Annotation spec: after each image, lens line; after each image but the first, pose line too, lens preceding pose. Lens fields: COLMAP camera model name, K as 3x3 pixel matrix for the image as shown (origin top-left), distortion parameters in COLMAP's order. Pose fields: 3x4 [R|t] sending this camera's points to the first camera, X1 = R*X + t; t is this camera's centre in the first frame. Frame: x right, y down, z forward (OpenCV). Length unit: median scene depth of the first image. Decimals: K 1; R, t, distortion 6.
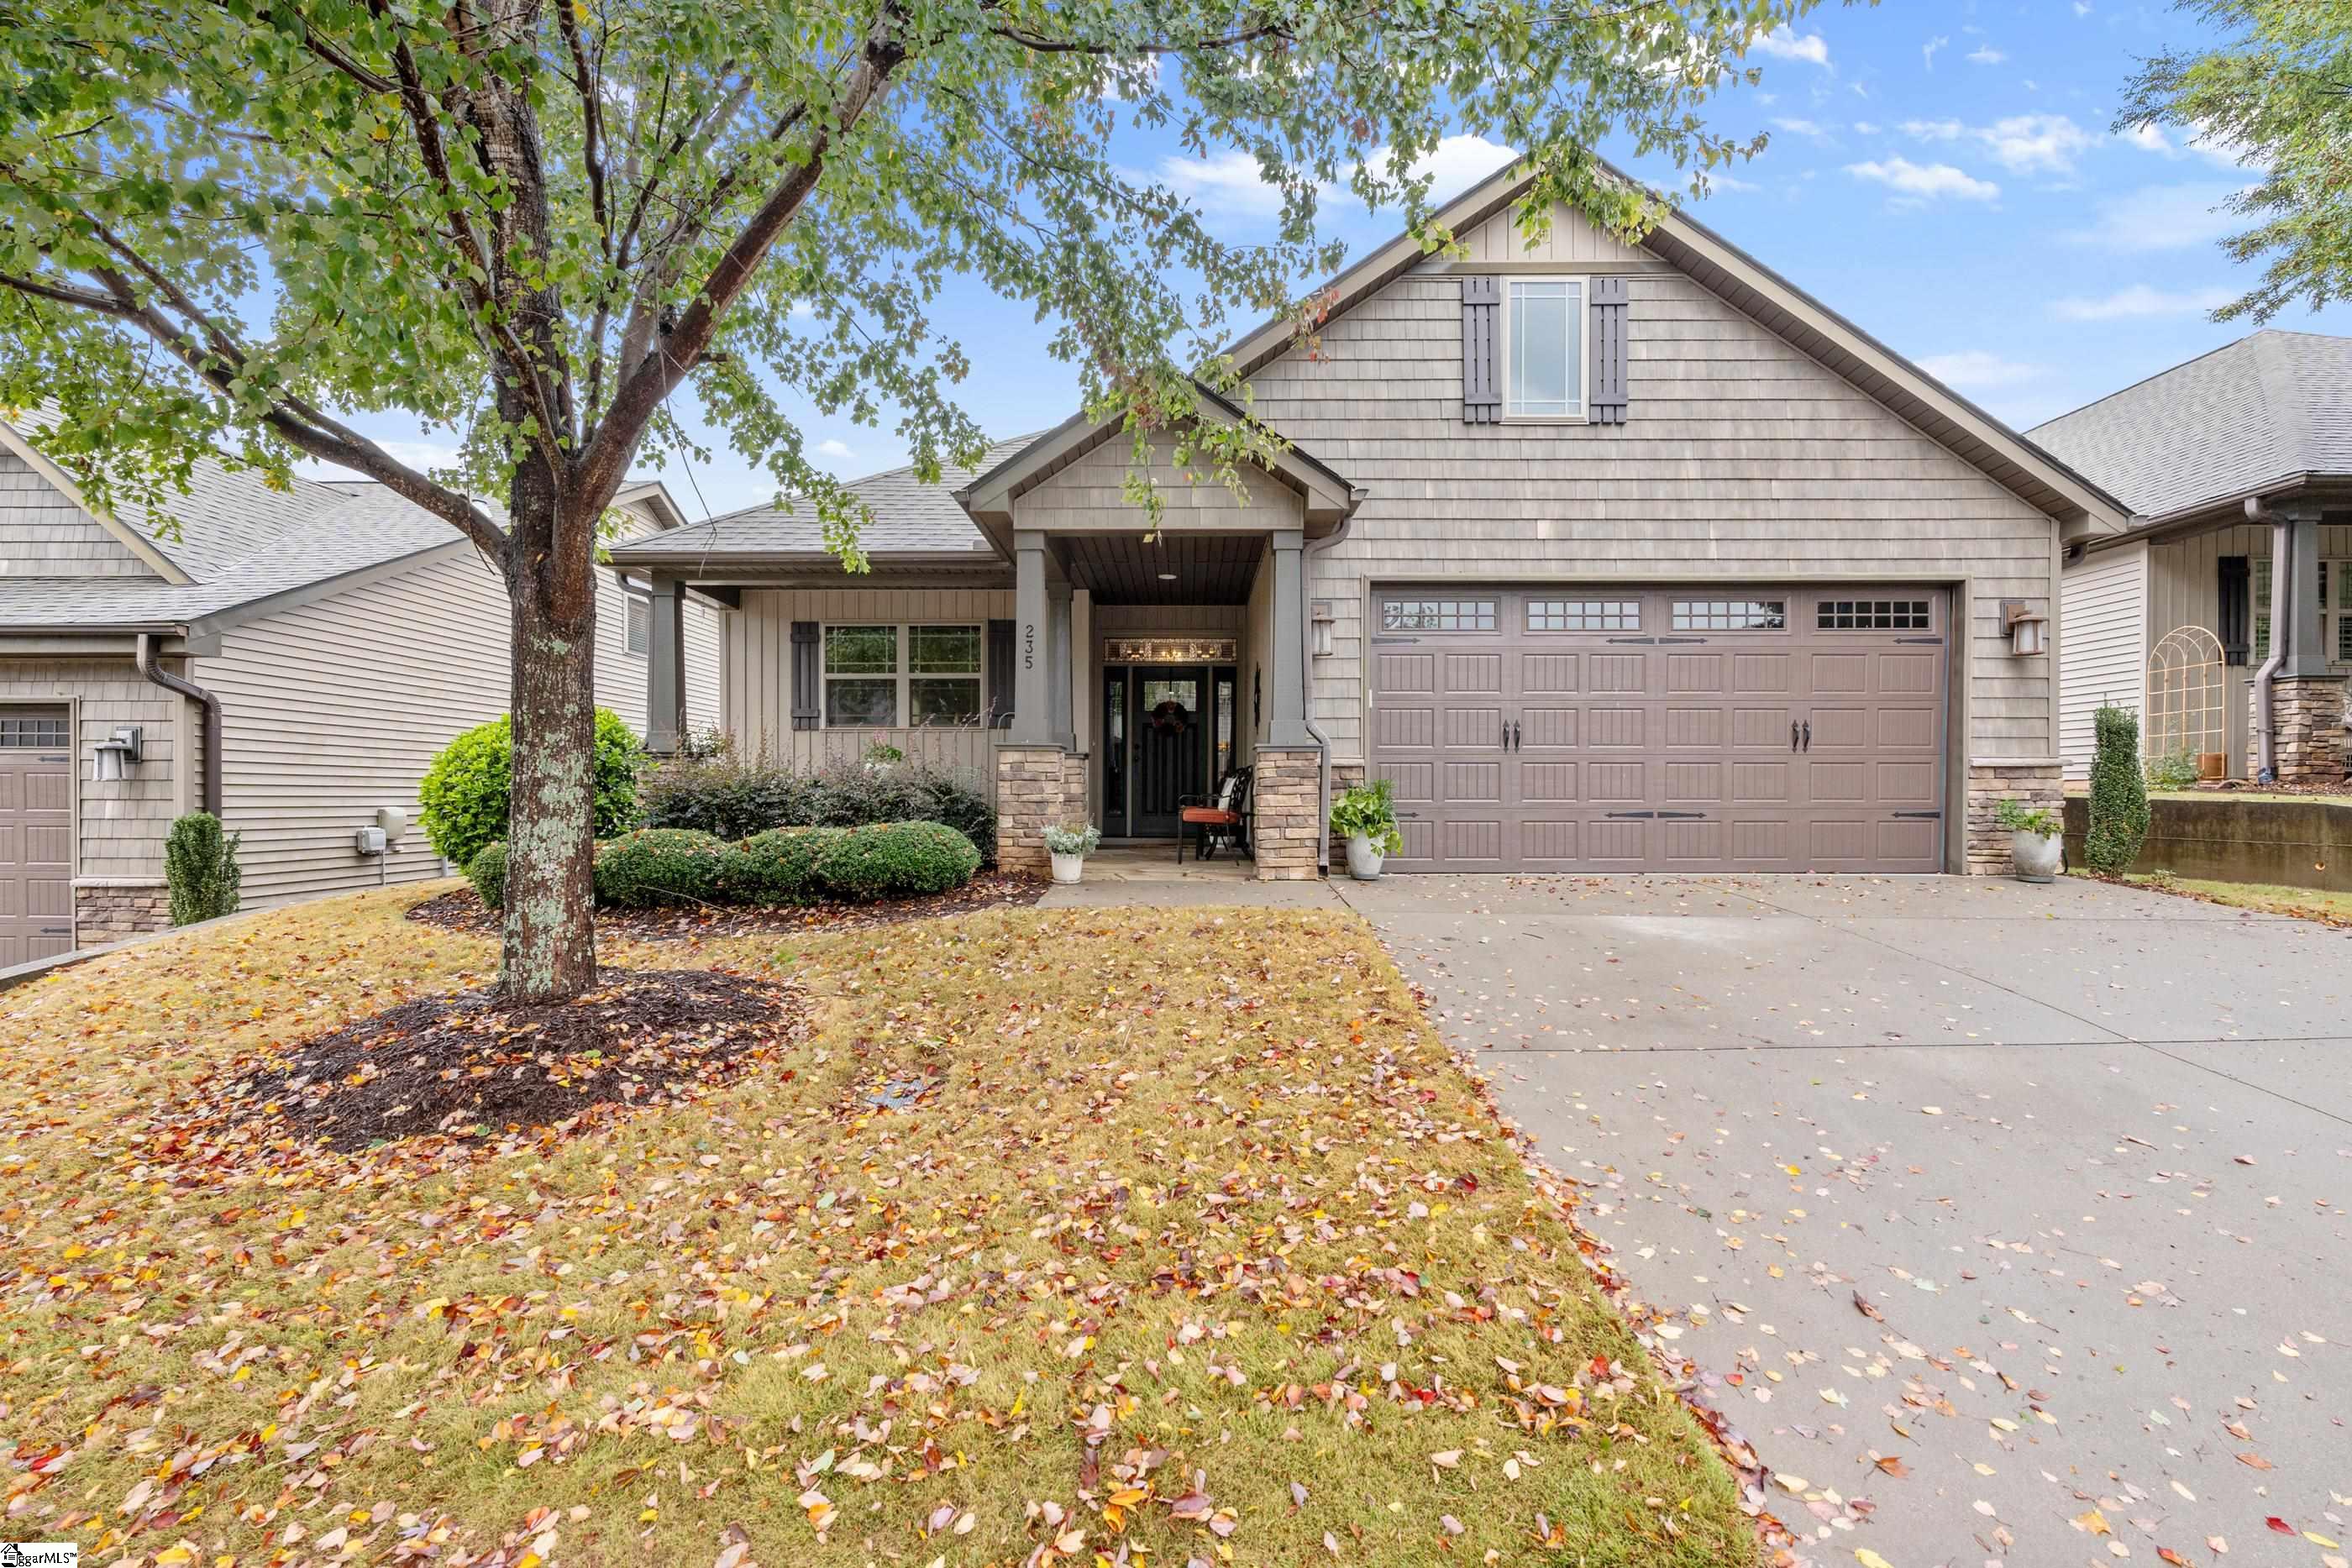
lens RADIAL K [[1031.6, 0, 1168.1], [0, 1031.6, 813.1], [0, 0, 1]] dist [-0.005345, -0.000973]
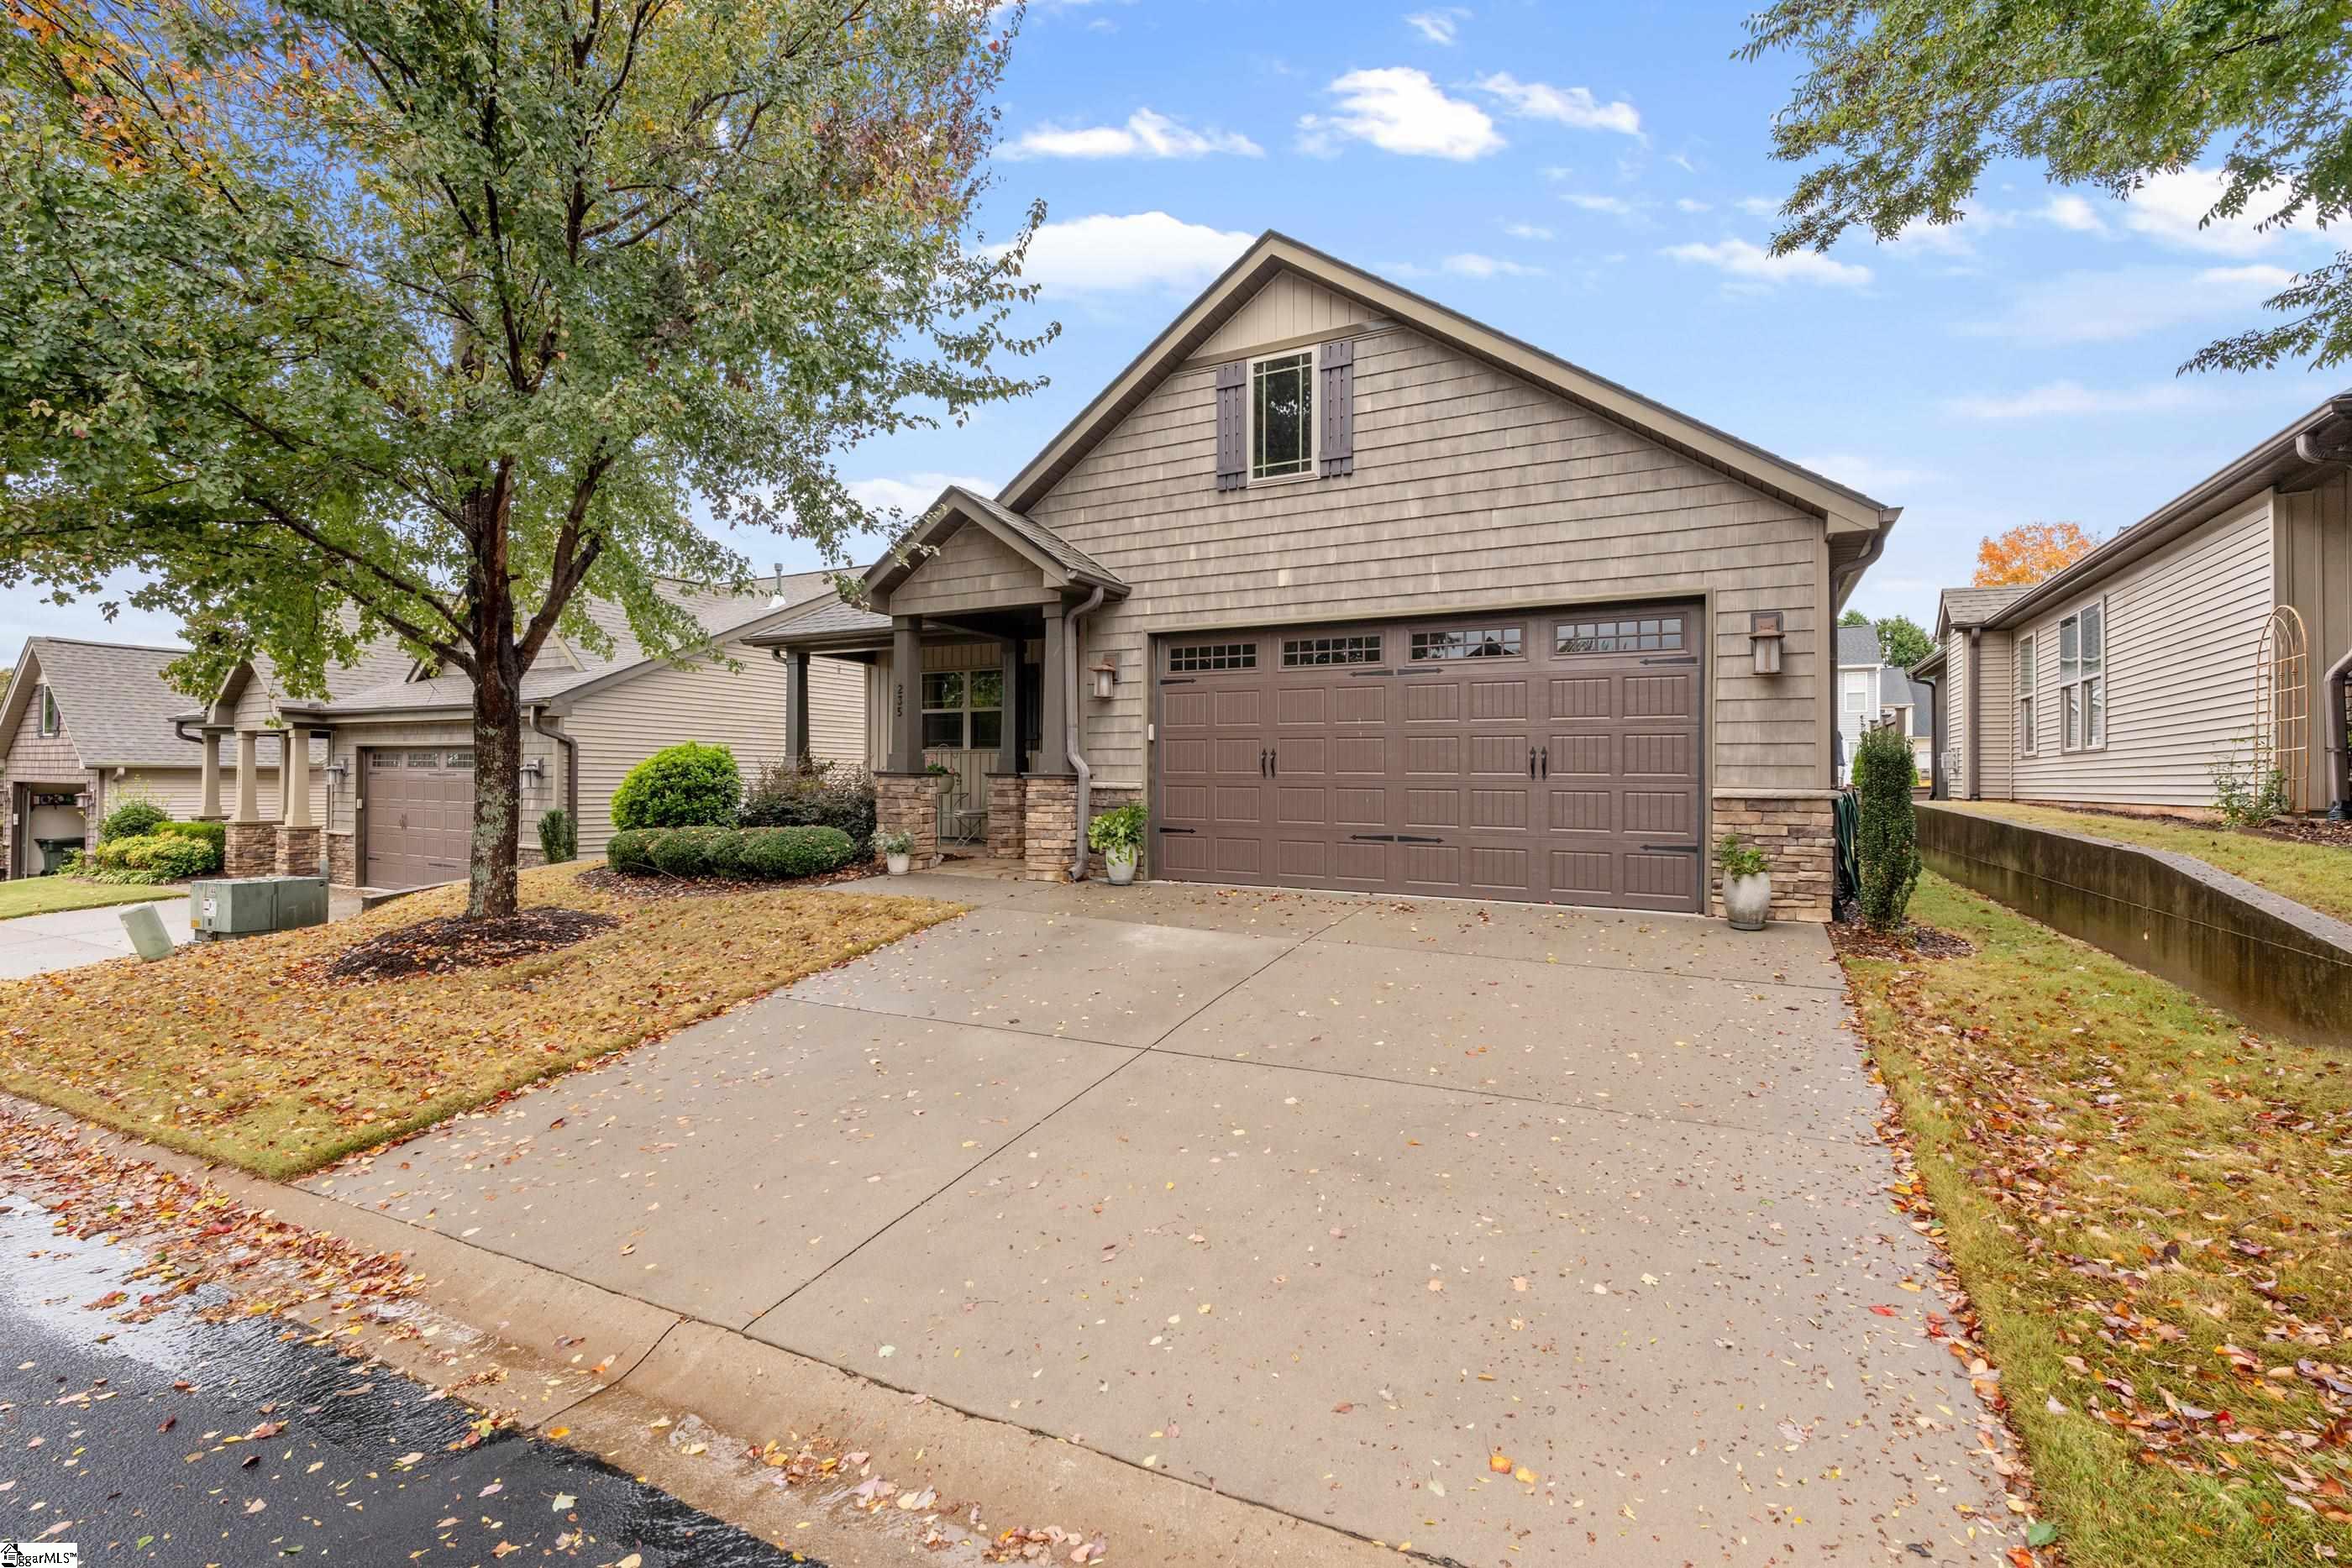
lens RADIAL K [[1031.6, 0, 1152.4], [0, 1031.6, 762.6], [0, 0, 1]] dist [-0.005345, -0.000973]
pose [[0.880828, -0.001209, -0.473435, 0.783088], [-0.017019, 0.999270, -0.034215, -0.036928], [0.473130, 0.038195, 0.880164, -0.036476]]
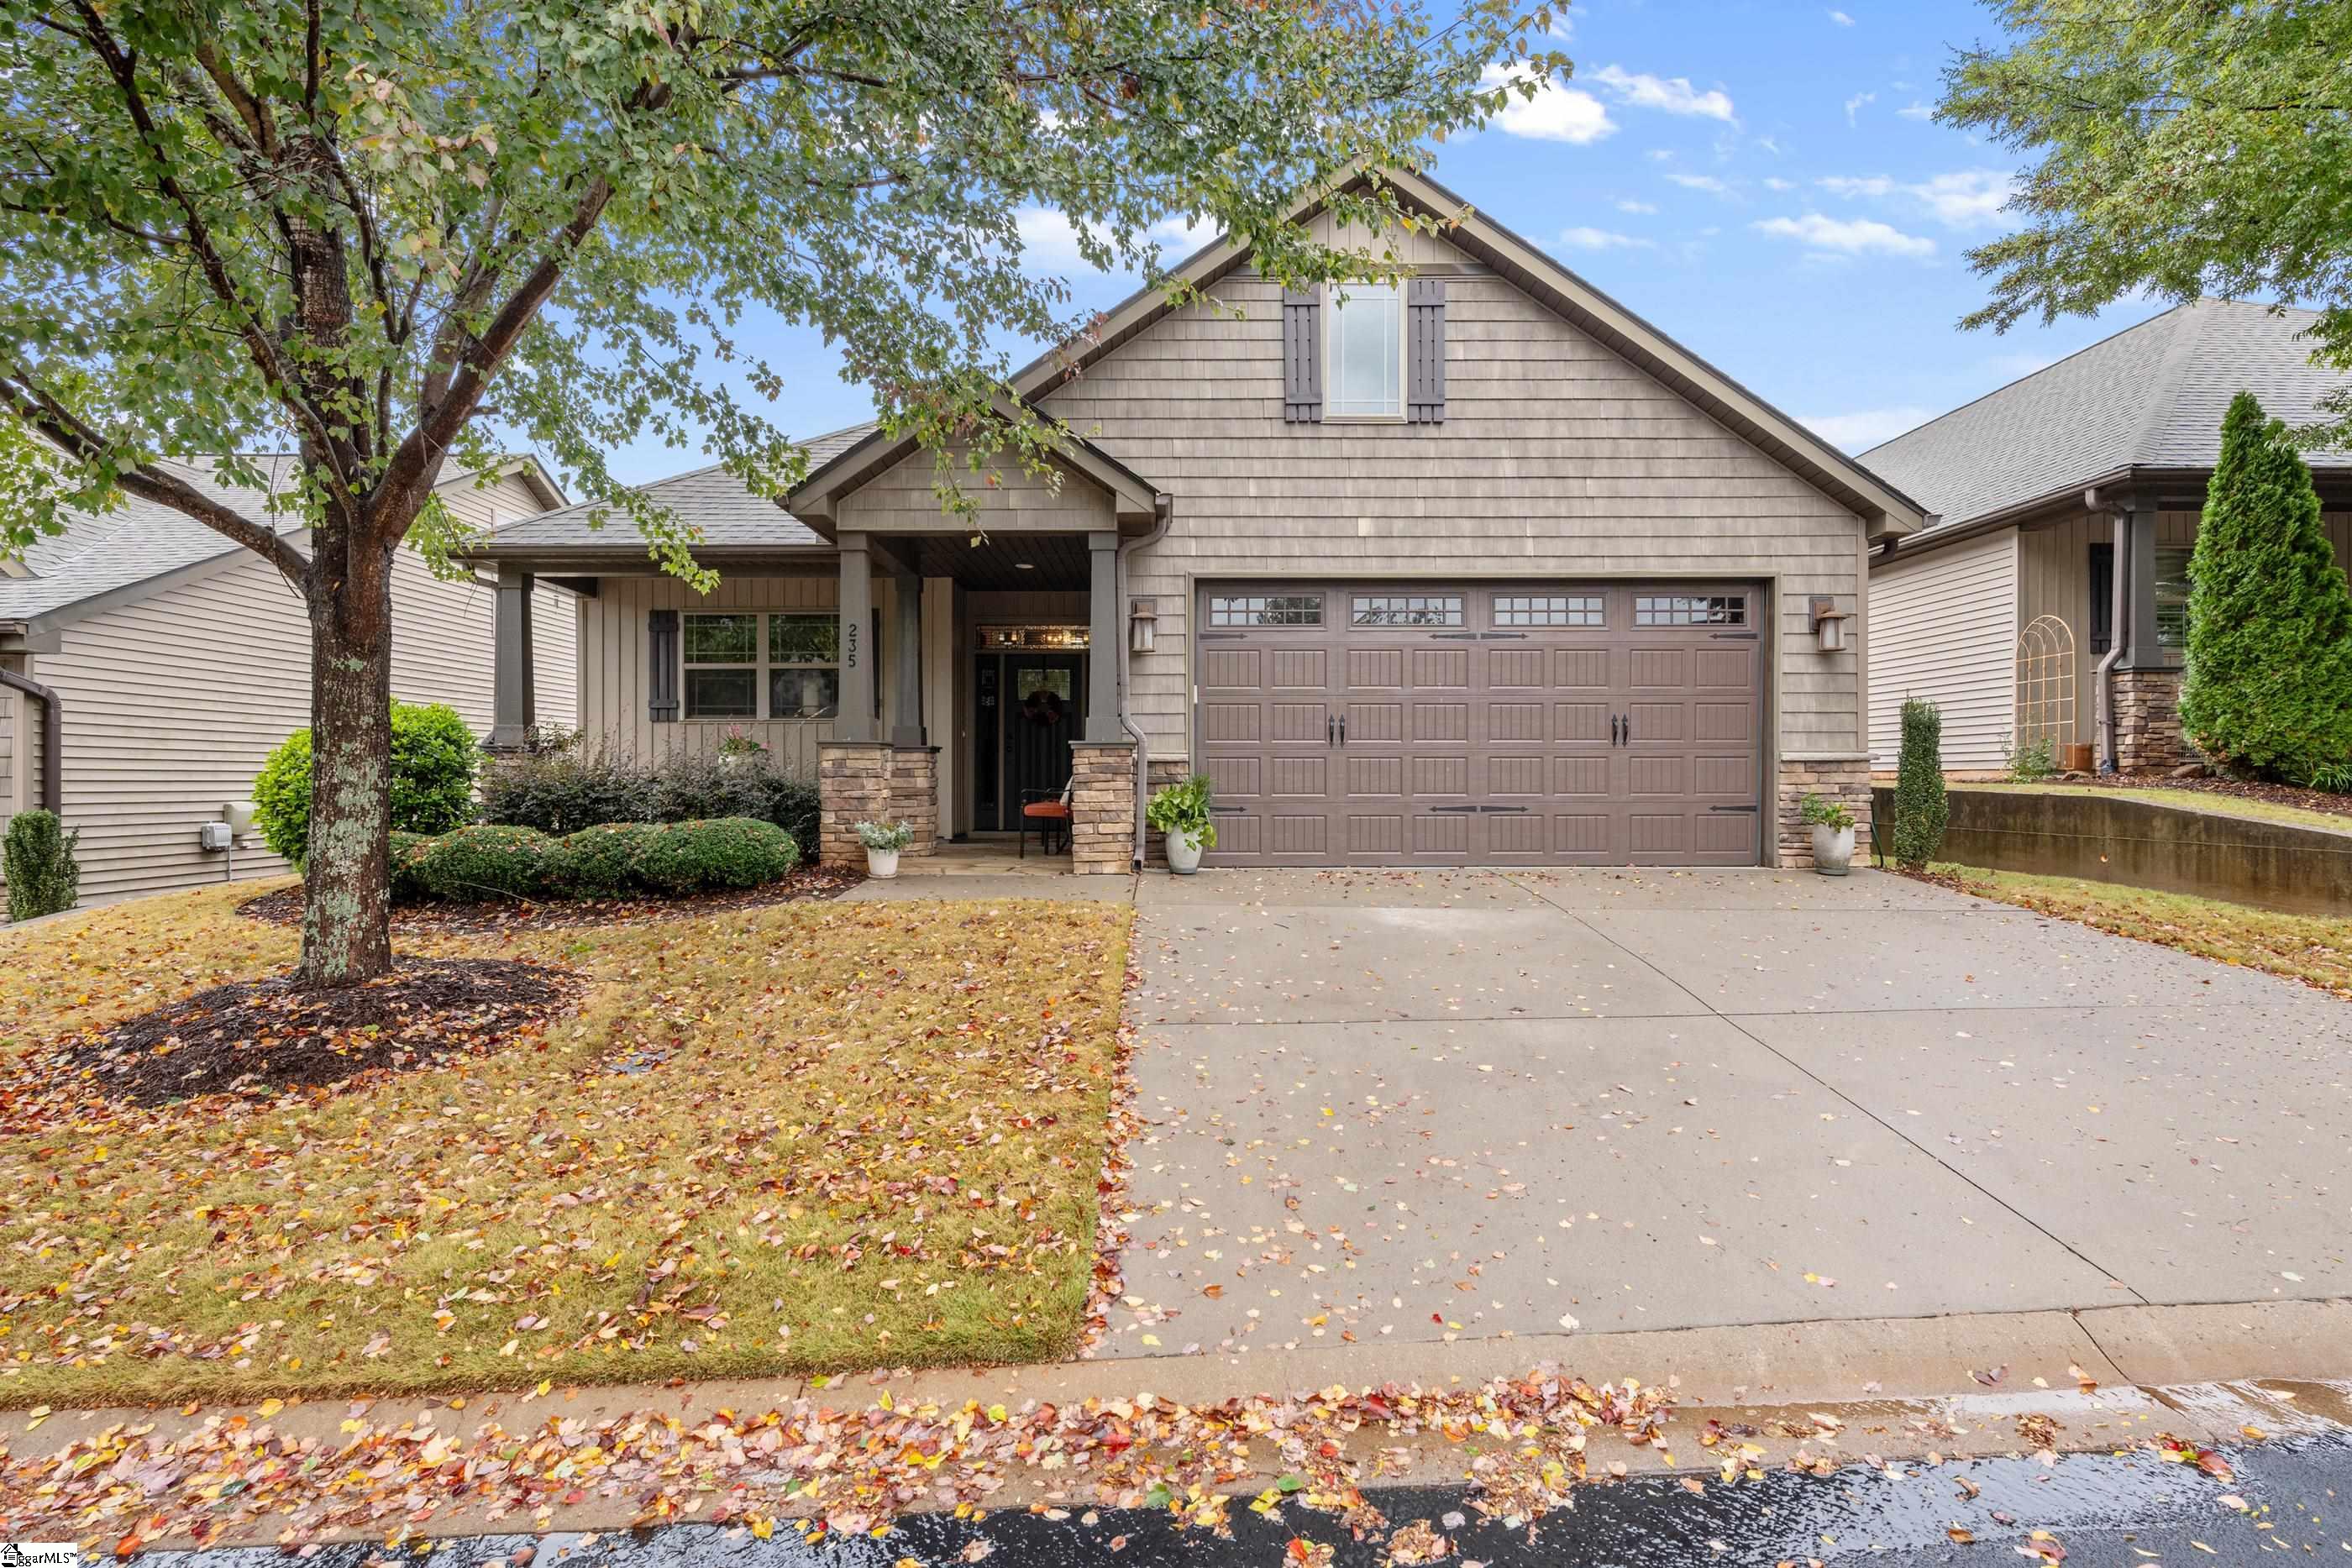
lens RADIAL K [[1170.0, 0, 1151.5], [0, 1170.0, 790.8], [0, 0, 1]] dist [-0.011387, 0.003503]
pose [[0.999995, -0.002624, 0.001664, 0.156678], [0.002636, 0.999973, -0.006859, -0.009024], [-0.001646, 0.006863, 0.999975, -0.150779]]
